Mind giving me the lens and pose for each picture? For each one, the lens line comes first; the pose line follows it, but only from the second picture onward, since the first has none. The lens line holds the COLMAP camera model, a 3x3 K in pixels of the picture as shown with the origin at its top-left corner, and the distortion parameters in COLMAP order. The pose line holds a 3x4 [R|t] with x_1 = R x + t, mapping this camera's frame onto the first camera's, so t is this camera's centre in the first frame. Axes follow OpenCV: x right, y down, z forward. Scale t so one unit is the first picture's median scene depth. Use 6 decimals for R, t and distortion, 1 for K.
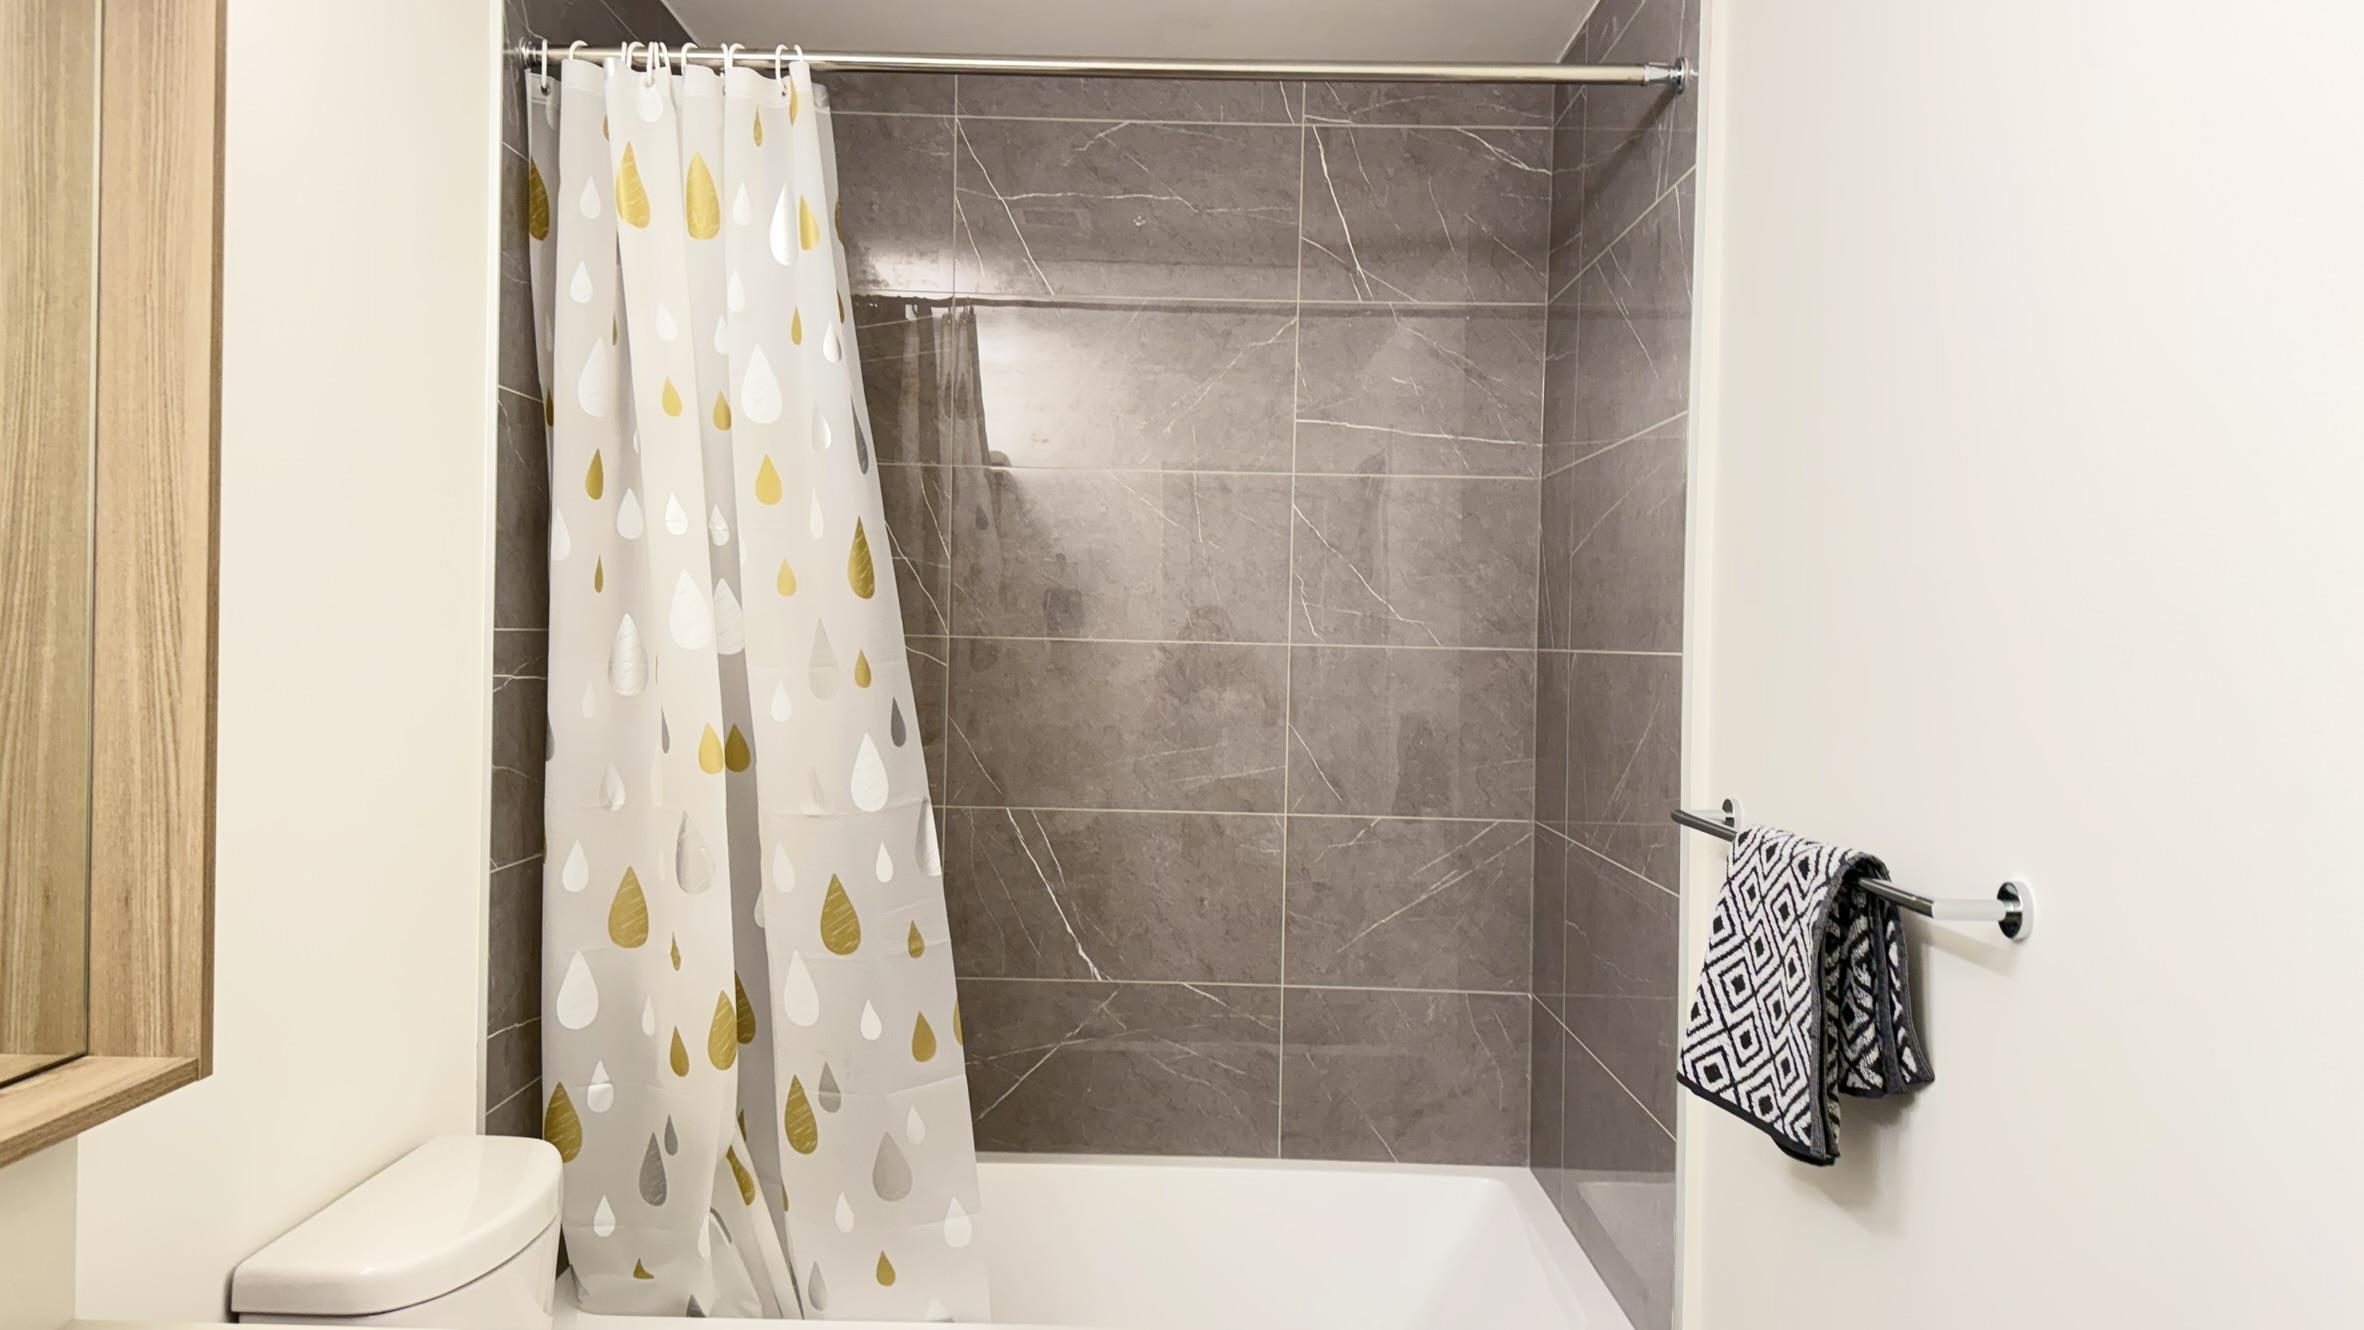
lens RADIAL K [[1652.2, 0, 1172.7], [0, 1652.2, 640.4], [0, 0, 1]] dist [0.092387, -0.123073]
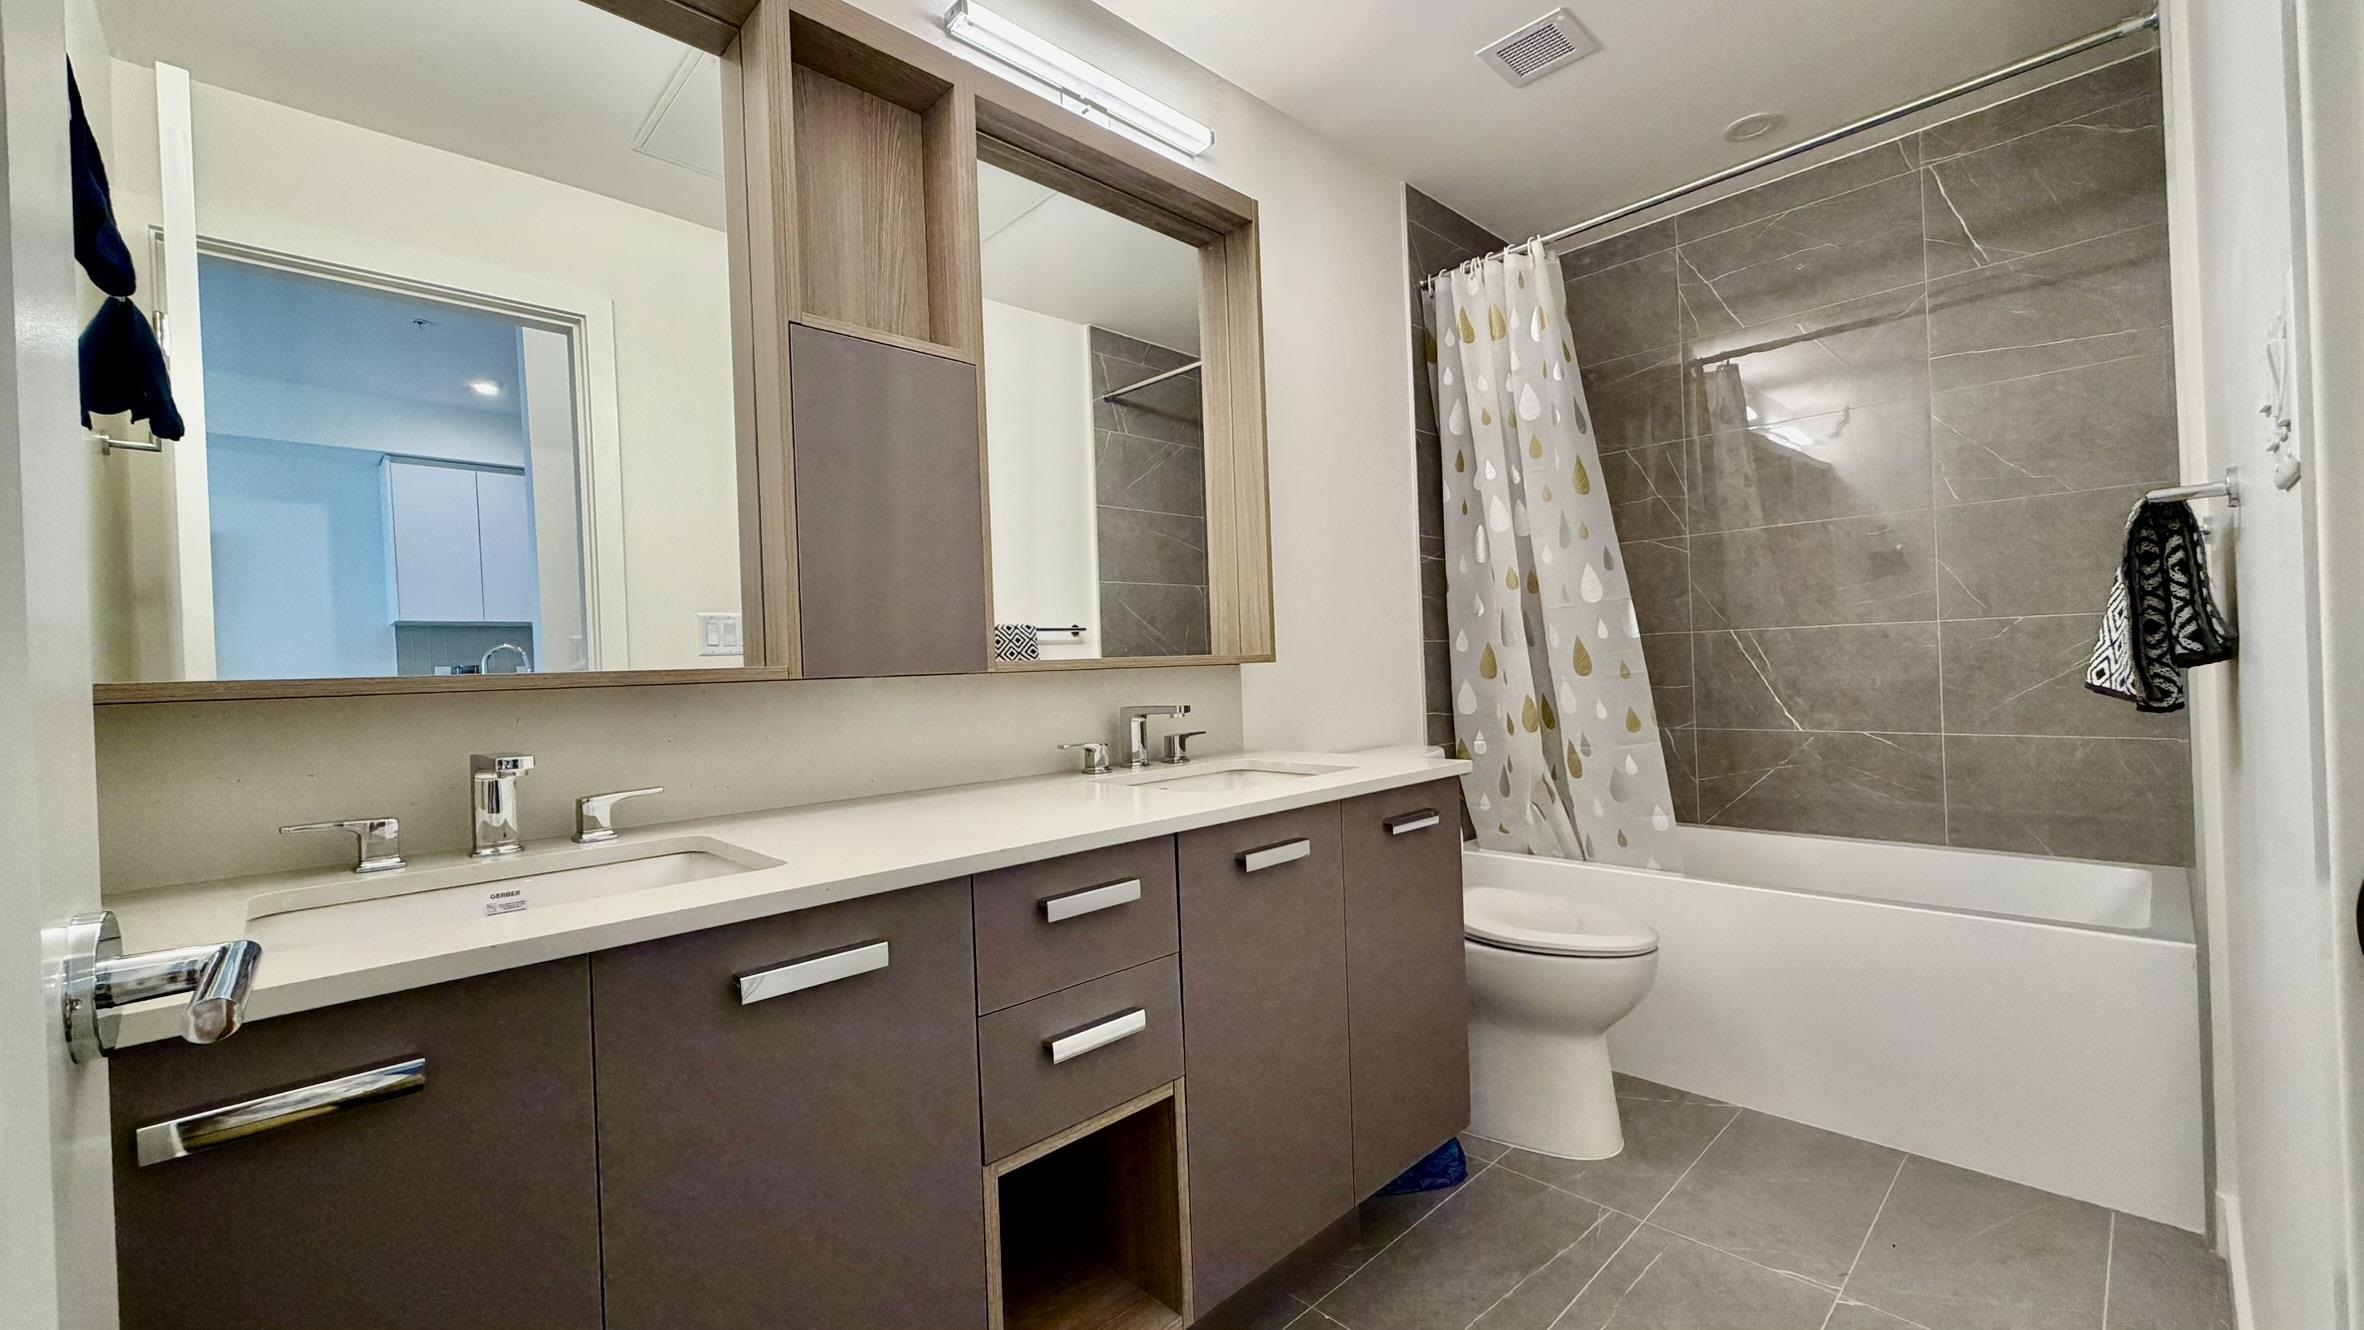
lens RADIAL K [[932.6, 0, 1180.8], [0, 932.6, 652.8], [0, 0, 1]] dist [0.008179, -0.000156]
pose [[0.699895, -0.052130, -0.712341, 0.257249], [0.047840, 0.998515, -0.026068, 0.164976], [0.712641, -0.015834, 0.701350, -0.125279]]
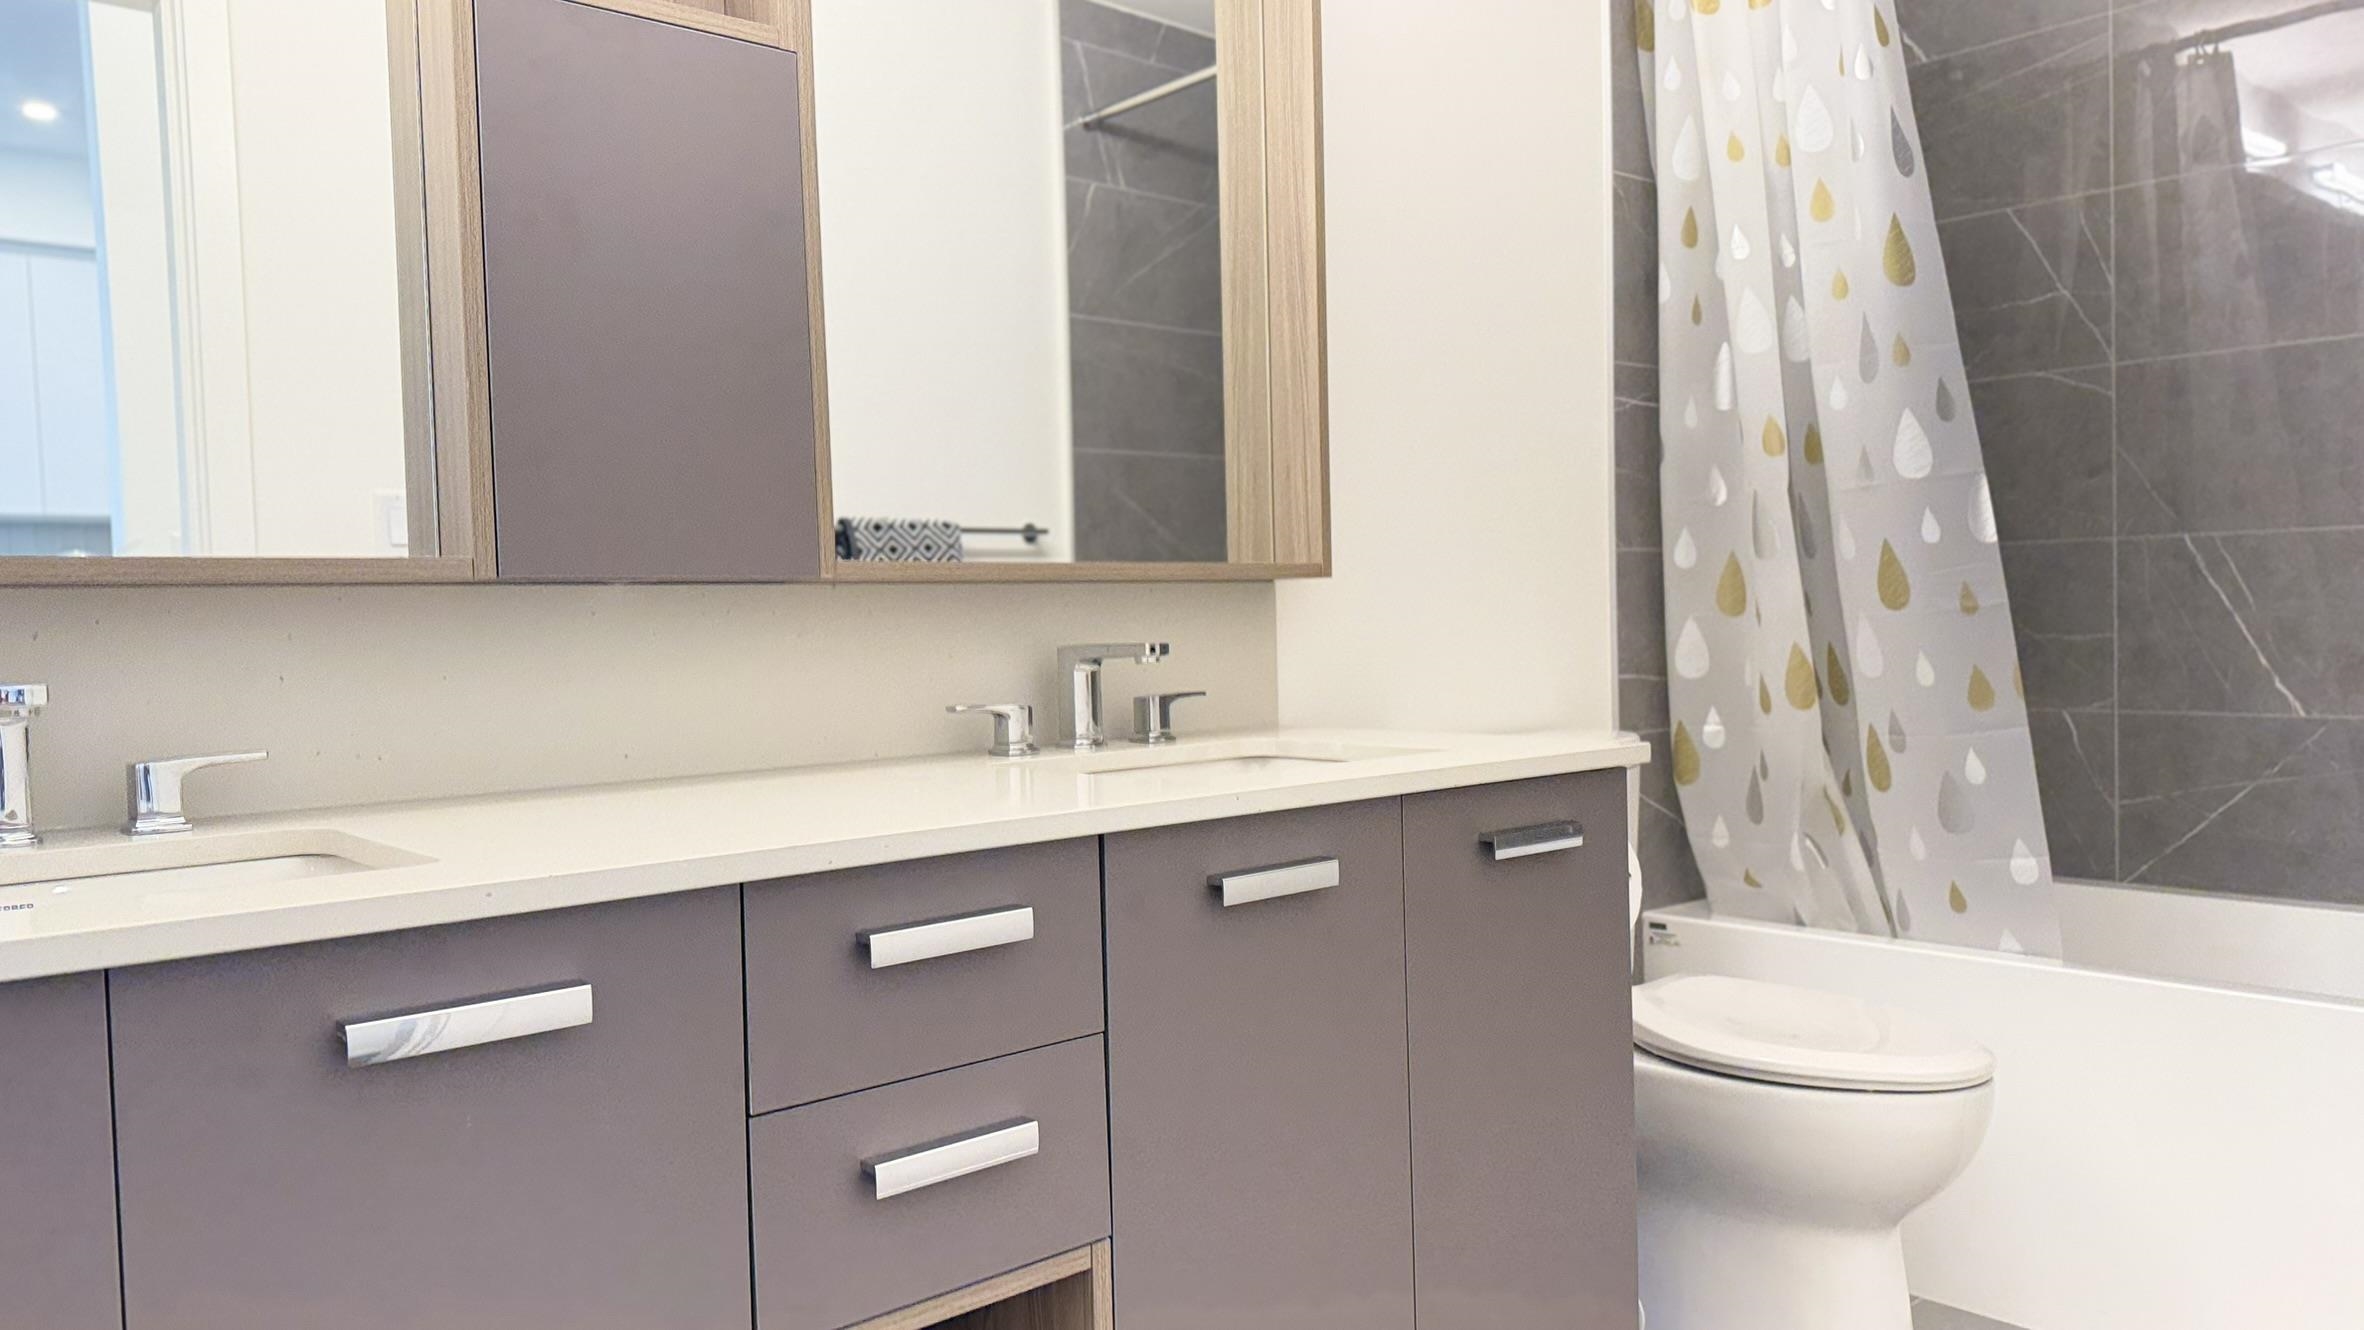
lens RADIAL K [[1652.2, 0, 1178.9], [0, 1652.2, 650.0], [0, 0, 1]] dist [0.092387, -0.123073]
pose [[0.662622, -0.018439, -0.748727, 0.321559], [0.036048, 0.999323, 0.007292, 0.187747], [0.748086, -0.031822, 0.662839, -0.110188]]
